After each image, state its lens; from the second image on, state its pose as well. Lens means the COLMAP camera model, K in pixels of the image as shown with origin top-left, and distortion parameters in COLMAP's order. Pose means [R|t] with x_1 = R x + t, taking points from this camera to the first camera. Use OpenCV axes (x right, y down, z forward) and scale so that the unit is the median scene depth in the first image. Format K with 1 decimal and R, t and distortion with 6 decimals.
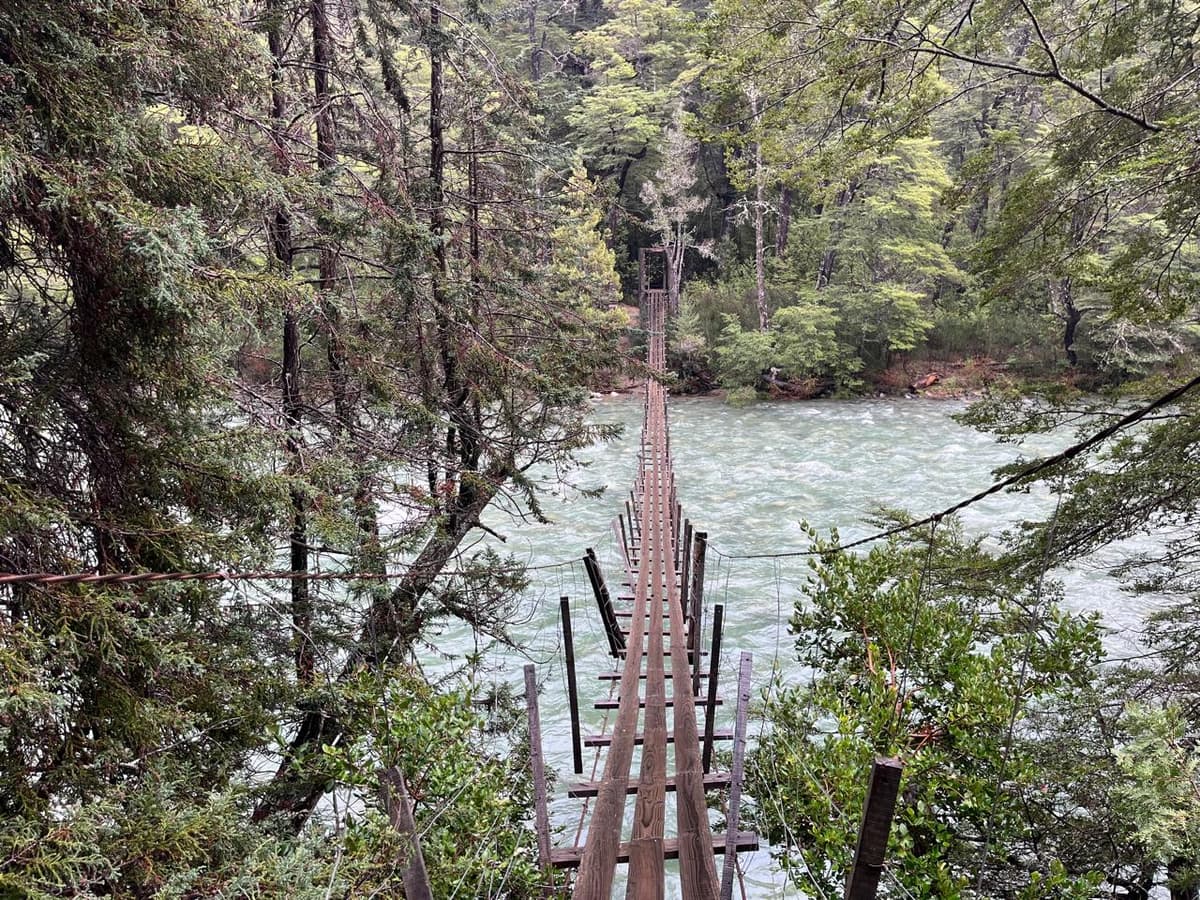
lens RADIAL K [[1627.9, 0, 600.0], [0, 1627.9, 450.0], [0, 0, 1]] dist [-0.007159, -0.006729]
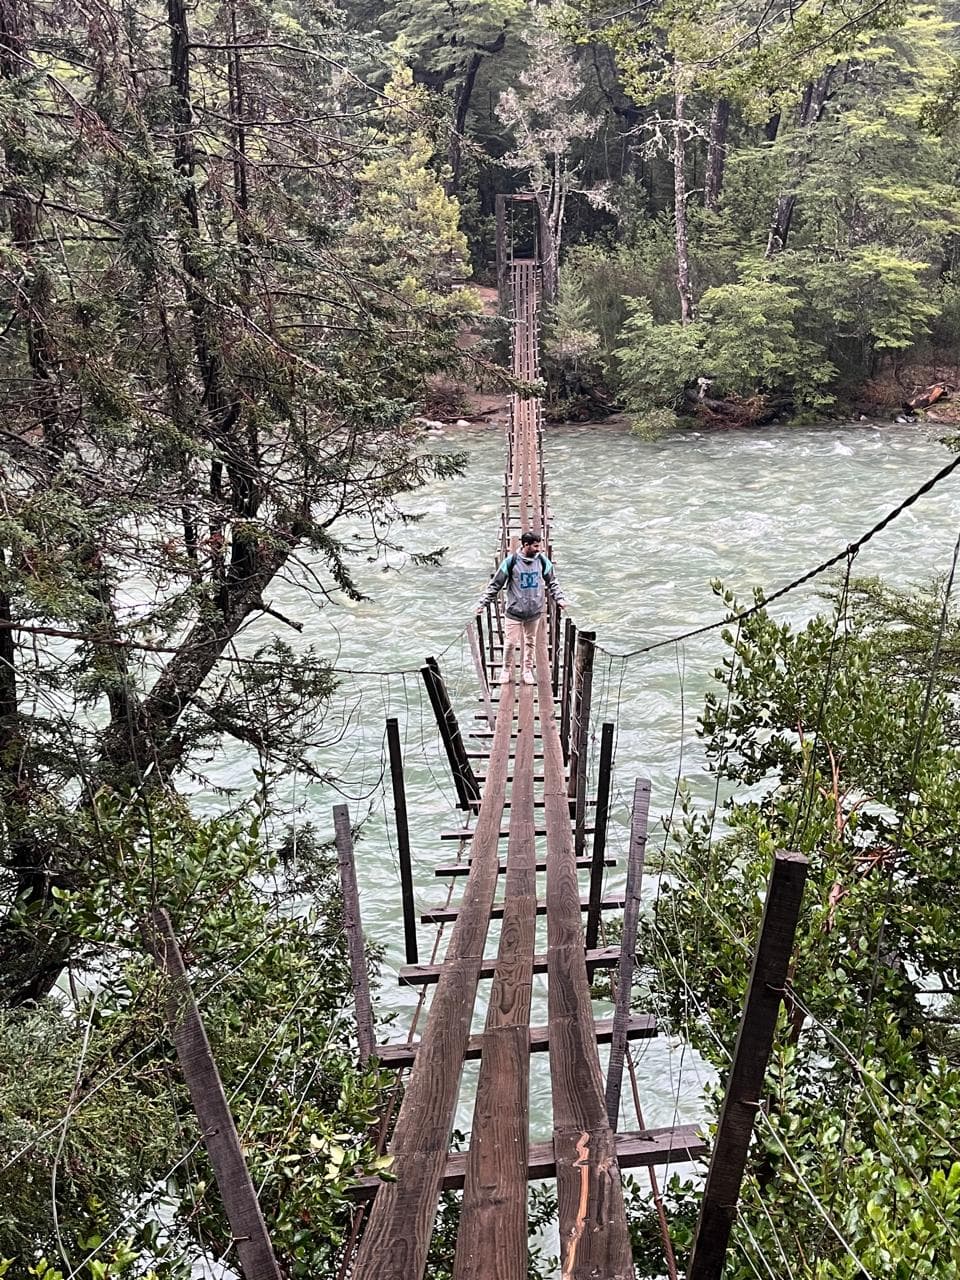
lens RADIAL K [[1736.5, 0, 480.0], [0, 1736.5, 640.0], [0, 0, 1]] dist [-0.007159, -0.006729]
pose [[0.998317, -0.023348, 0.053089, -0.021576], [0.015607, 0.989772, 0.141804, -0.043002], [-0.055857, -0.140737, 0.988470, 0.266922]]
